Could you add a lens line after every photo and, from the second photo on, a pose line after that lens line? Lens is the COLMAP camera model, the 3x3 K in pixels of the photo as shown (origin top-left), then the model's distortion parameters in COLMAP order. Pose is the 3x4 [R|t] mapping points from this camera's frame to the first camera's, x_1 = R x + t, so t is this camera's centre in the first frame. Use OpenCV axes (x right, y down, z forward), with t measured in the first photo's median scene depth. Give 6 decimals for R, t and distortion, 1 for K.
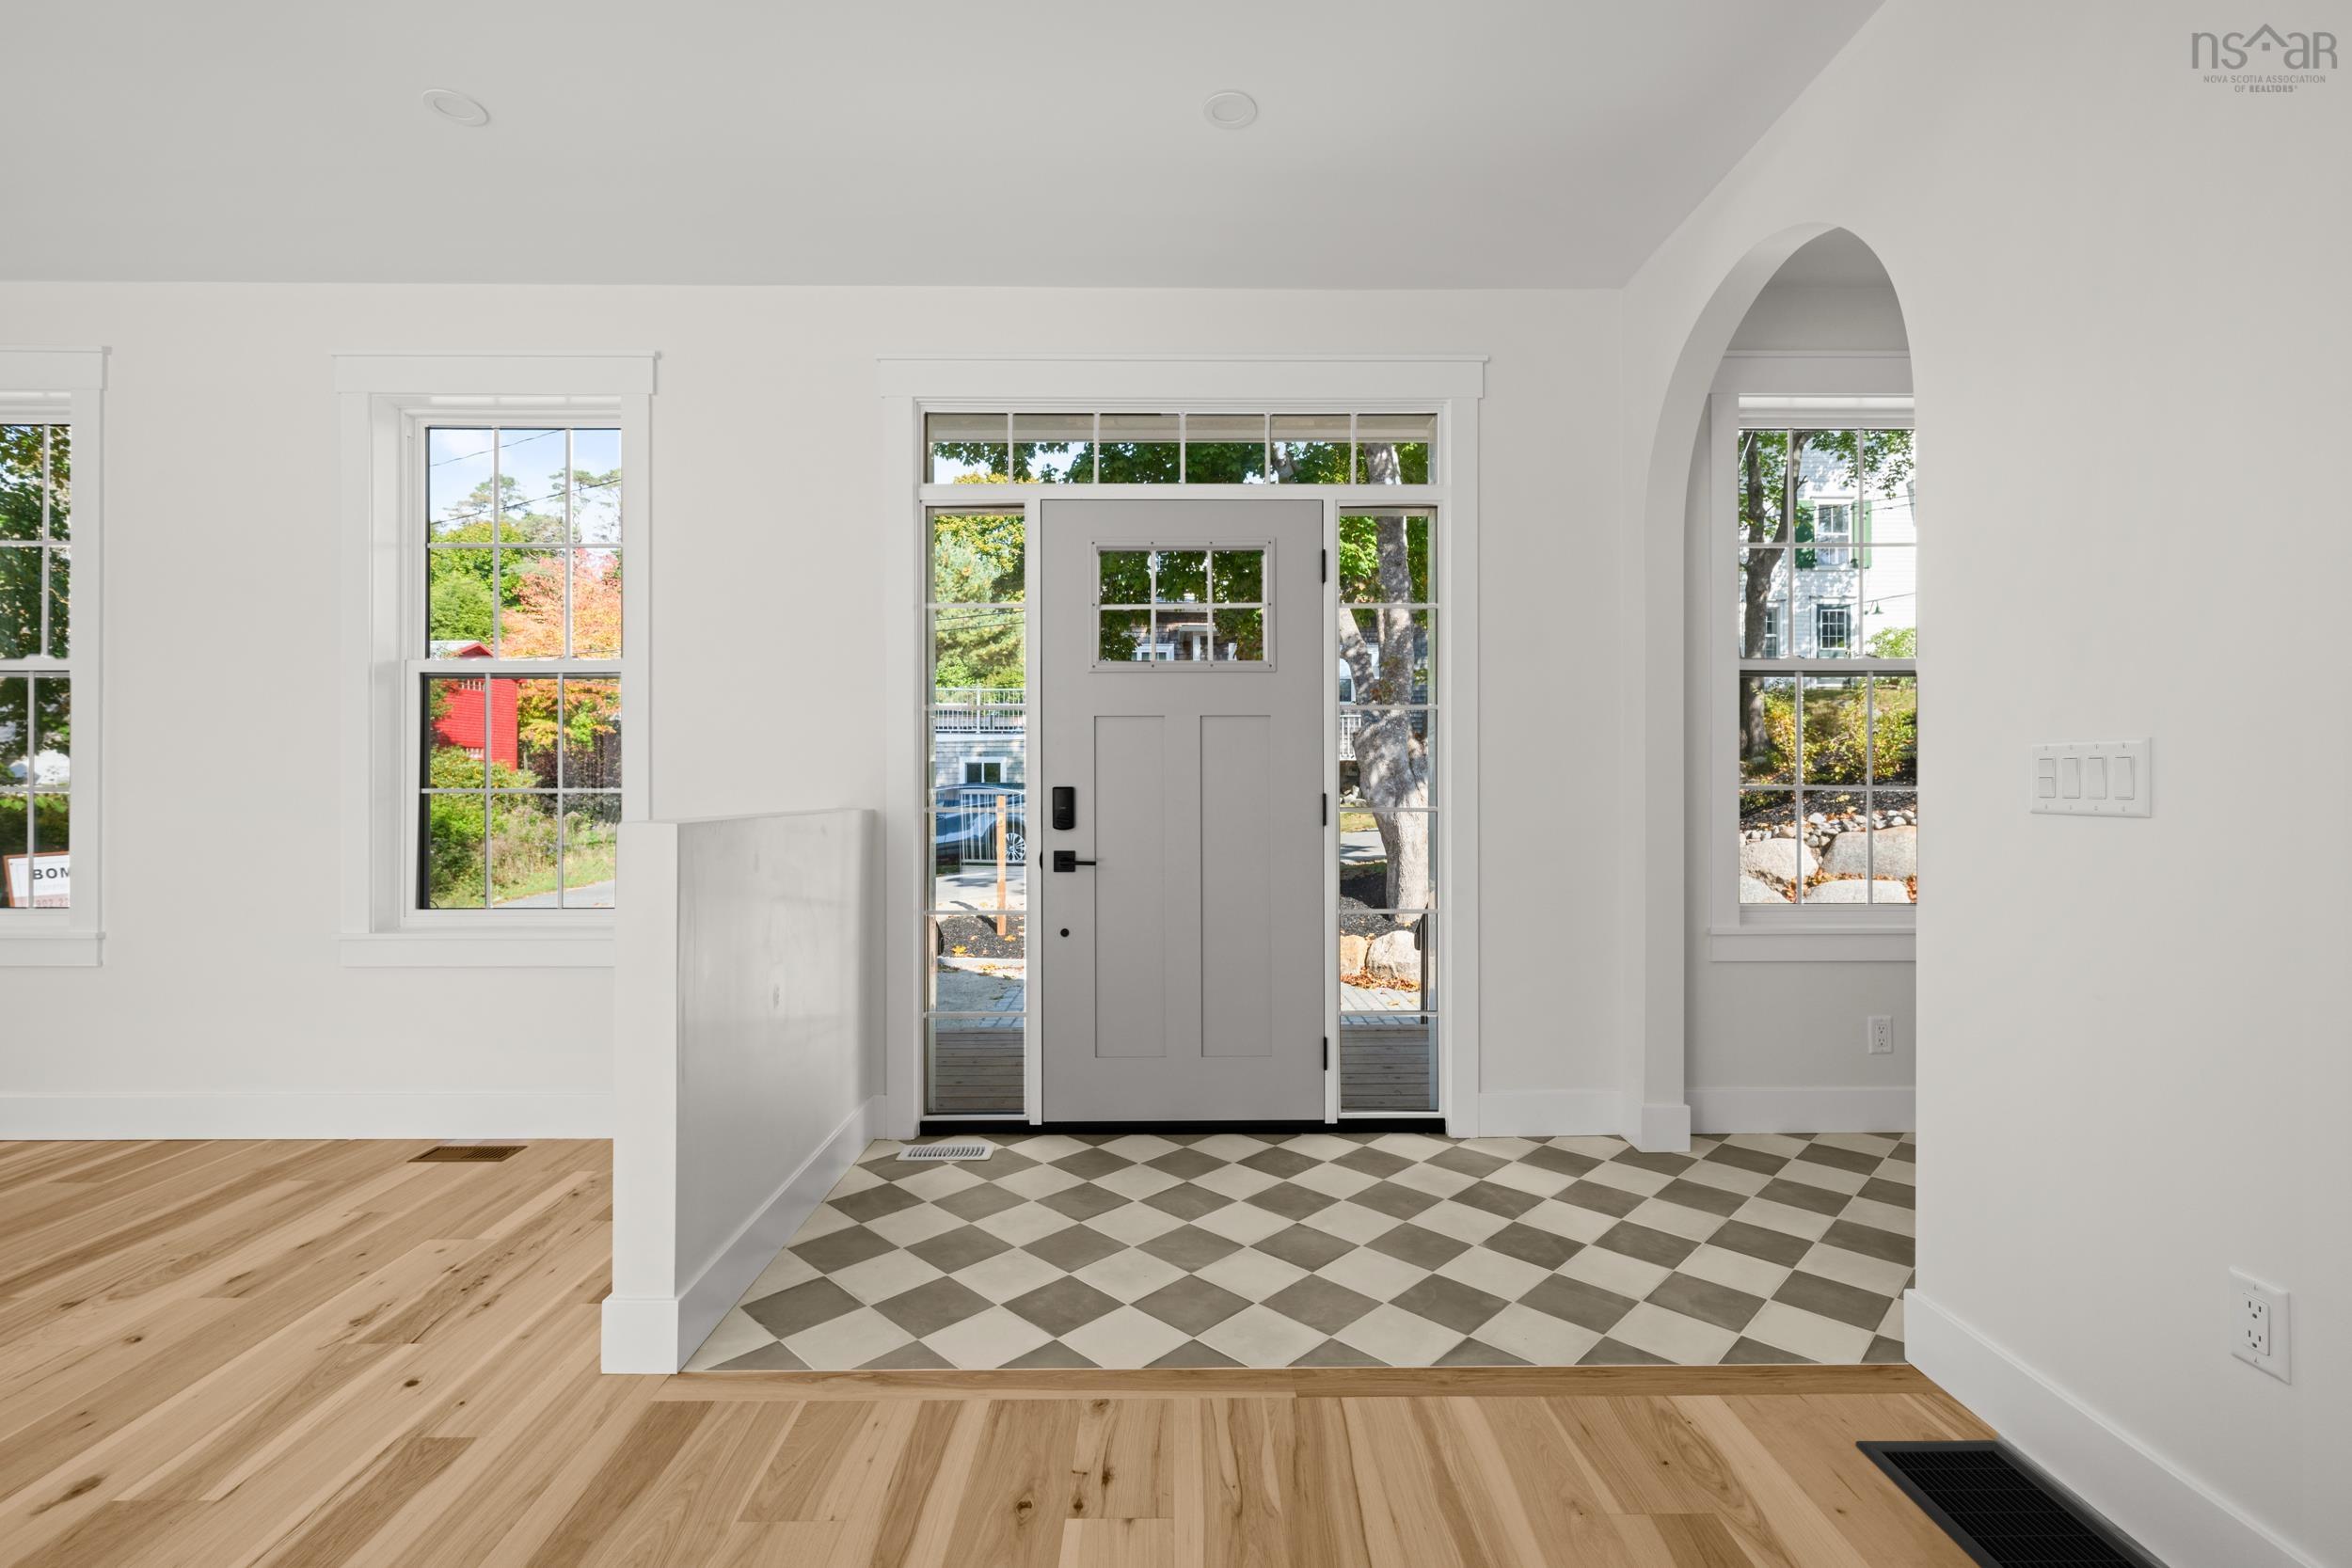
lens RADIAL K [[1040.3, 0, 1181.4], [0, 1040.3, 782.3], [0, 0, 1]] dist [0.000641, 0.000370]
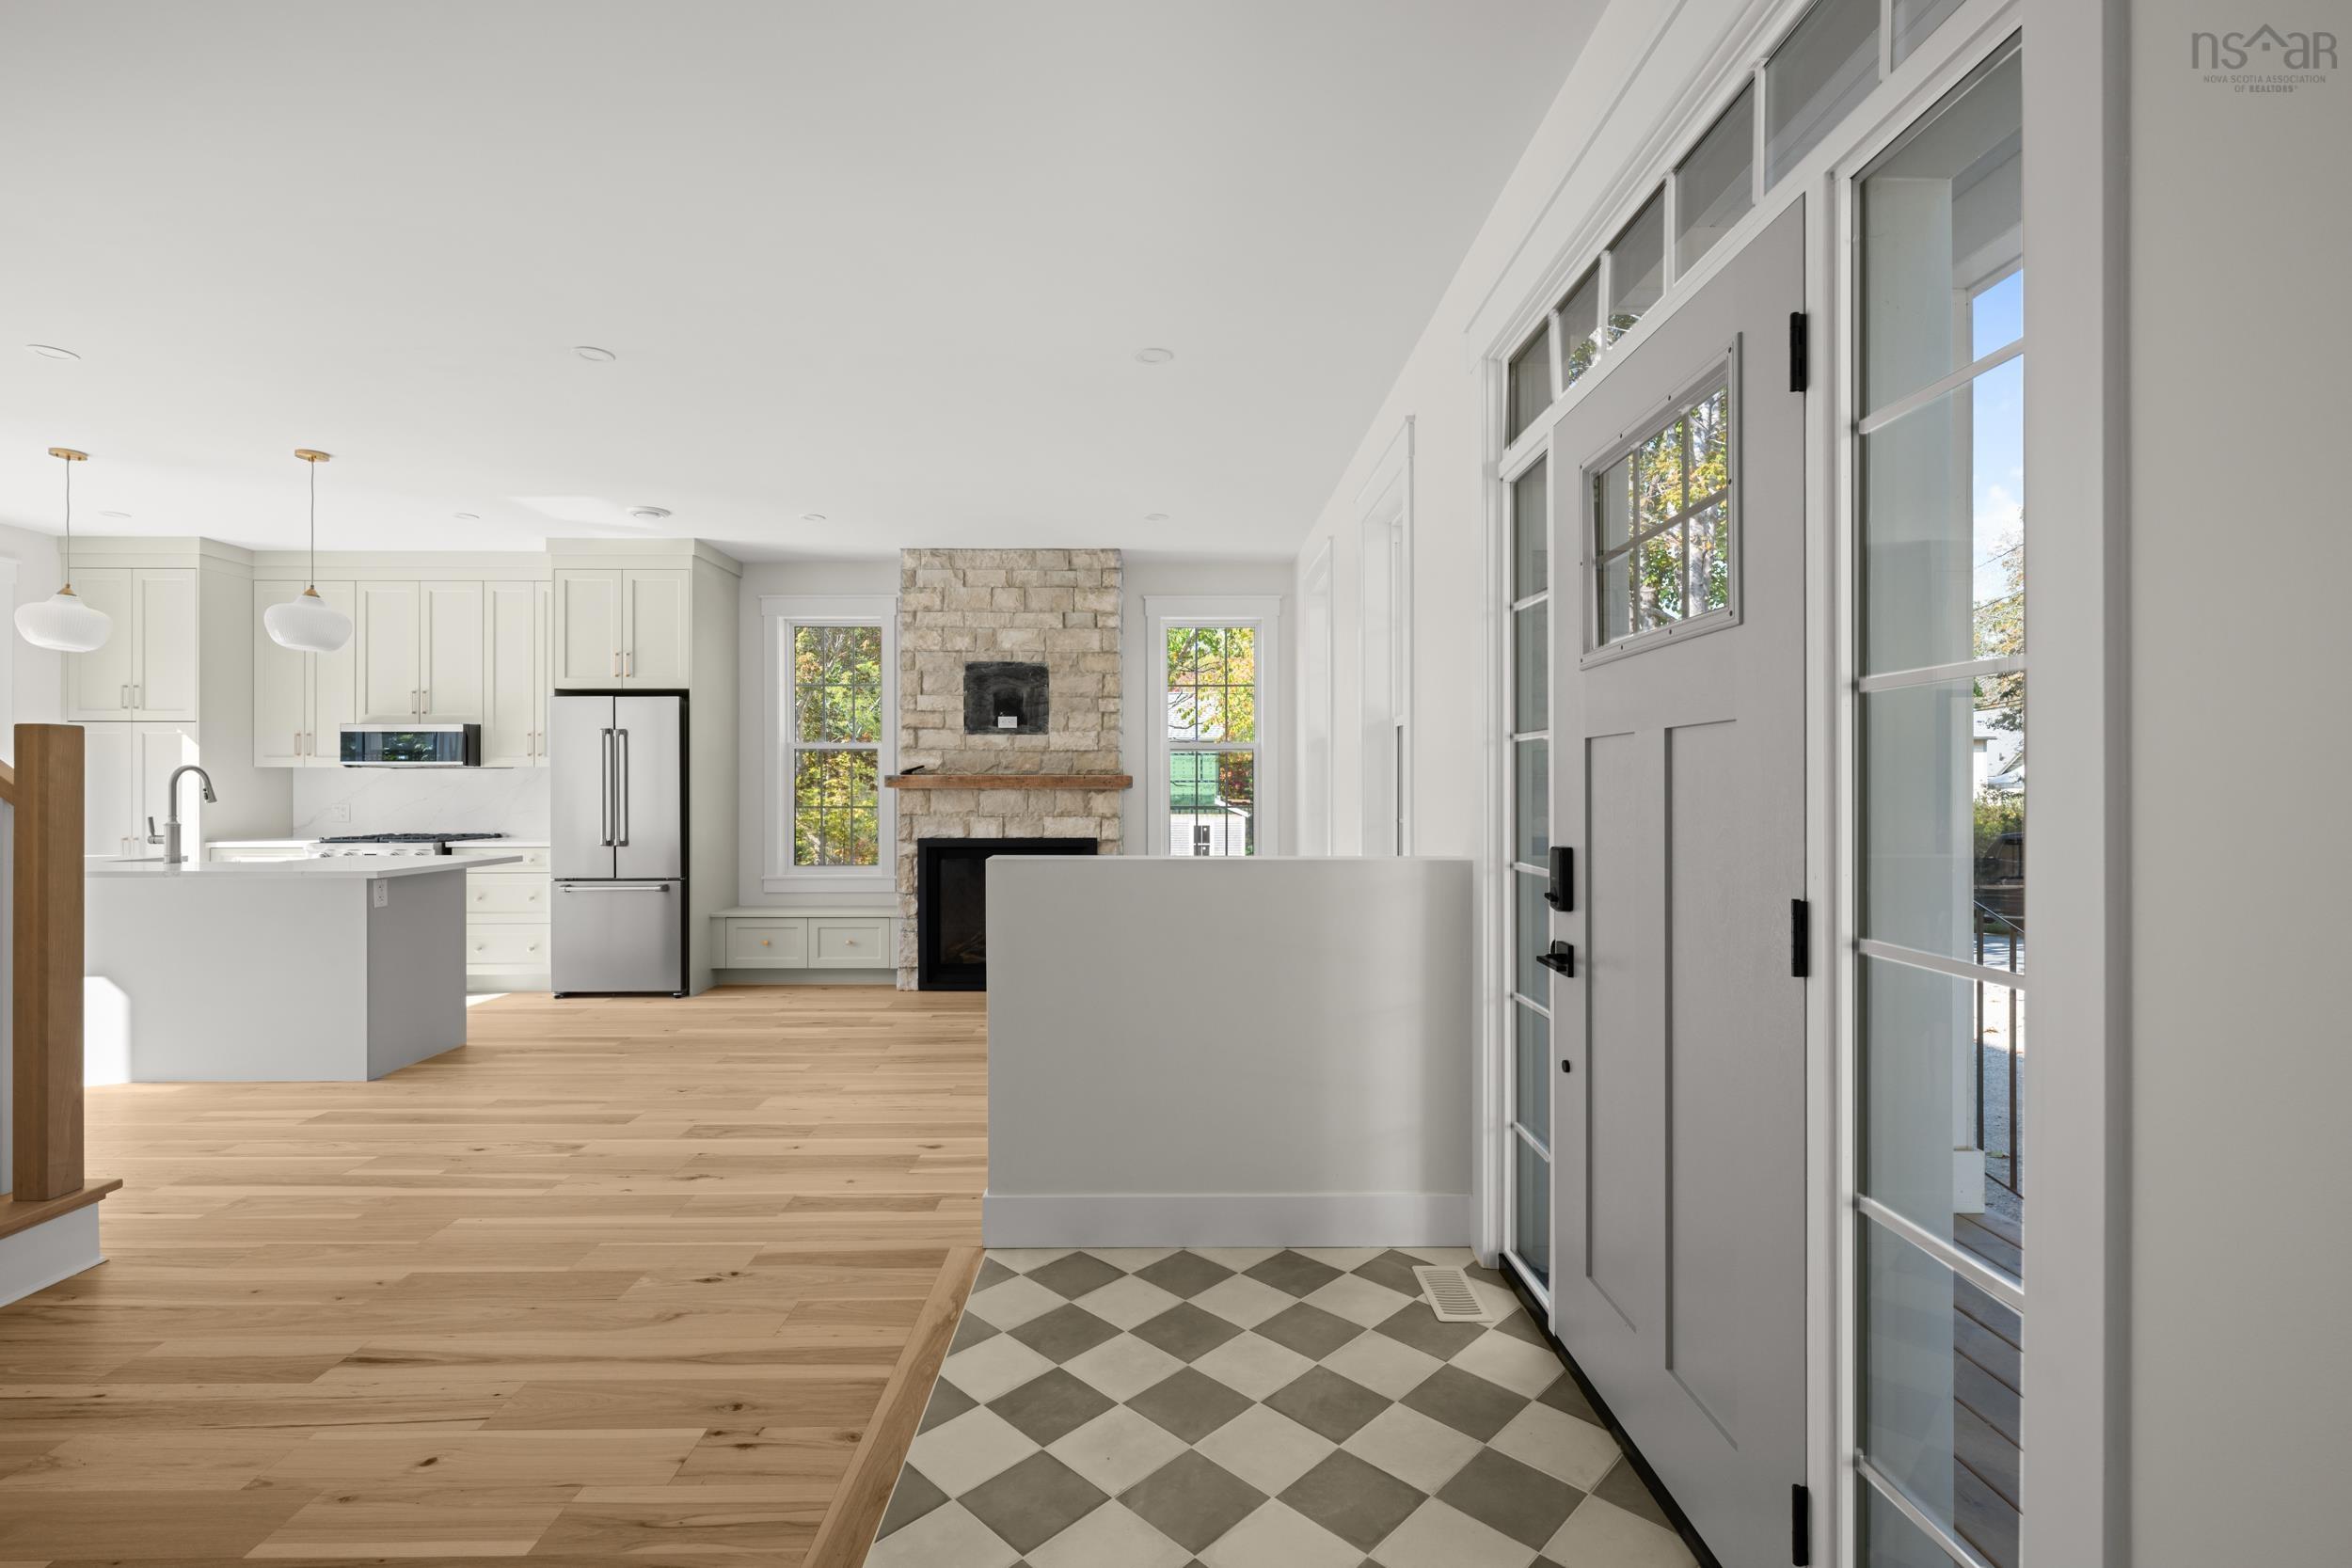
lens RADIAL K [[1043.7, 0, 1179.8], [0, 1043.7, 788.4], [0, 0, 1]] dist [-0.001035, -0.000169]
pose [[0.001900, 0.002499, -0.999995, 0.578417], [0.002199, 0.999994, 0.002503, -0.036912], [0.999996, -0.002204, 0.001895, 0.785788]]
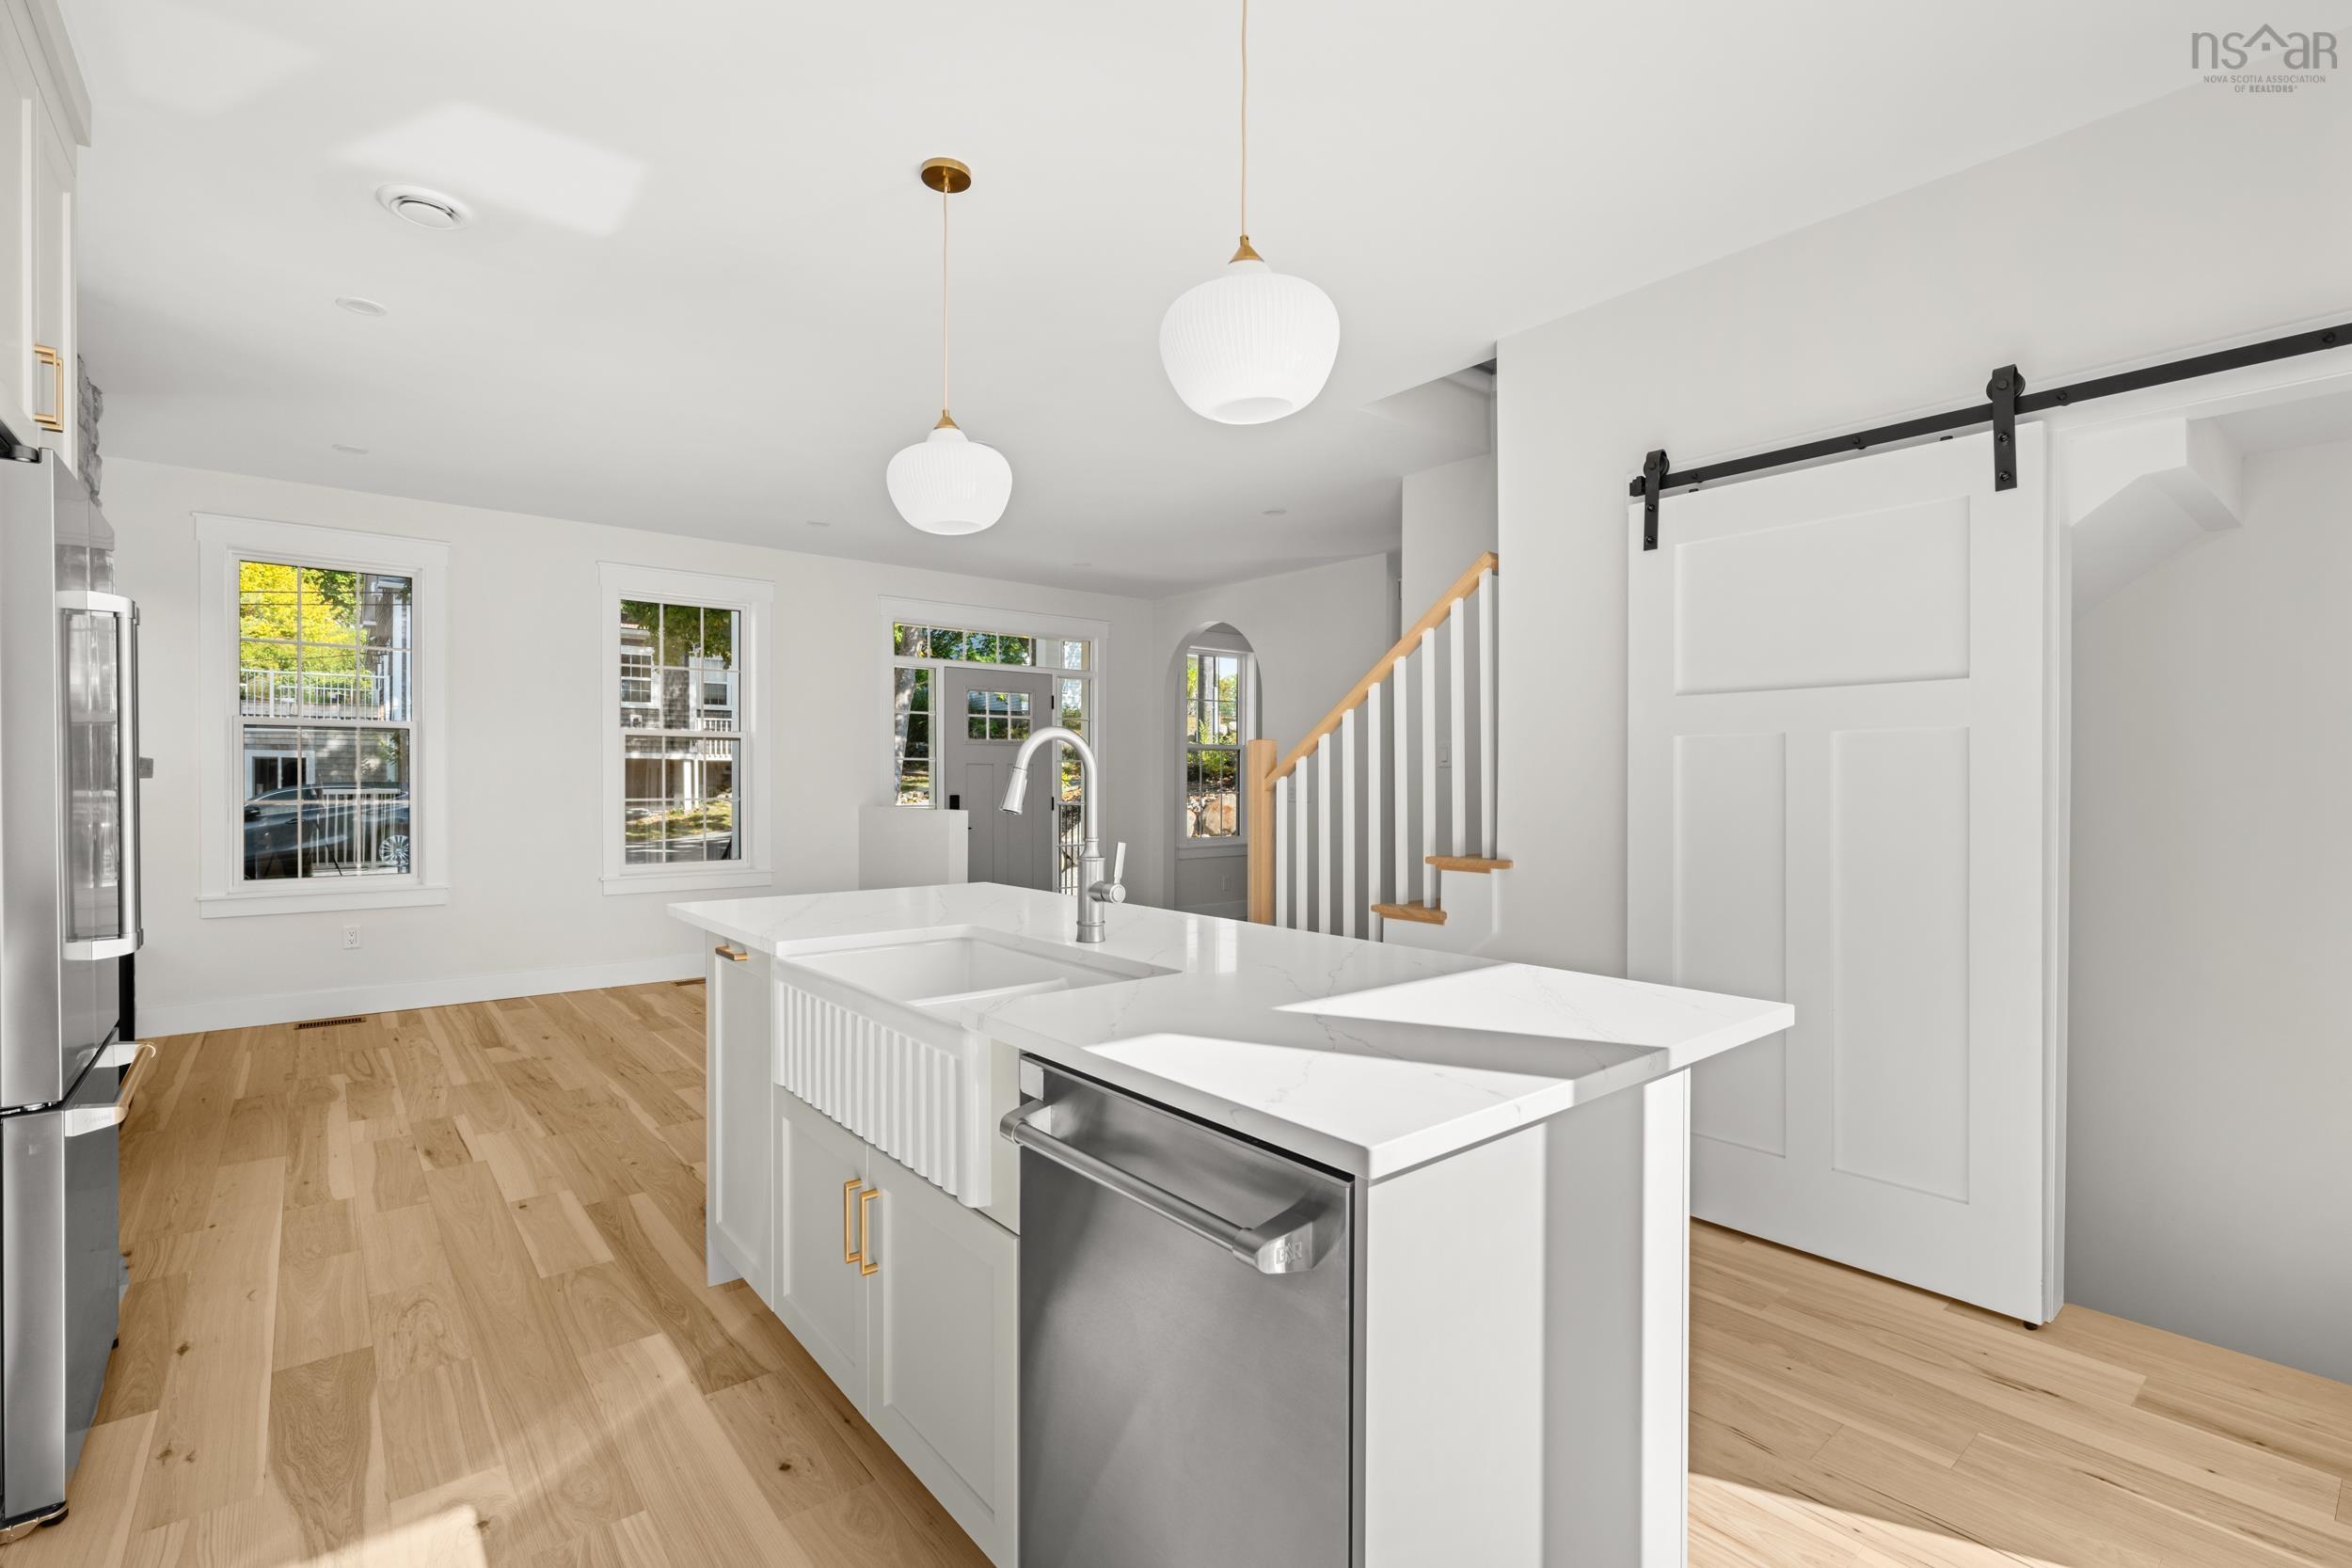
lens RADIAL K [[1059.4, 0, 1181.3], [0, 1059.4, 775.8], [0, 0, 1]] dist [-0.000695, 0.000073]
pose [[0.779213, 0.001861, 0.626757, -1.223382], [-0.002339, 0.999997, -0.000062, -0.038922], [-0.626755, -0.001418, 0.779215, -1.147937]]
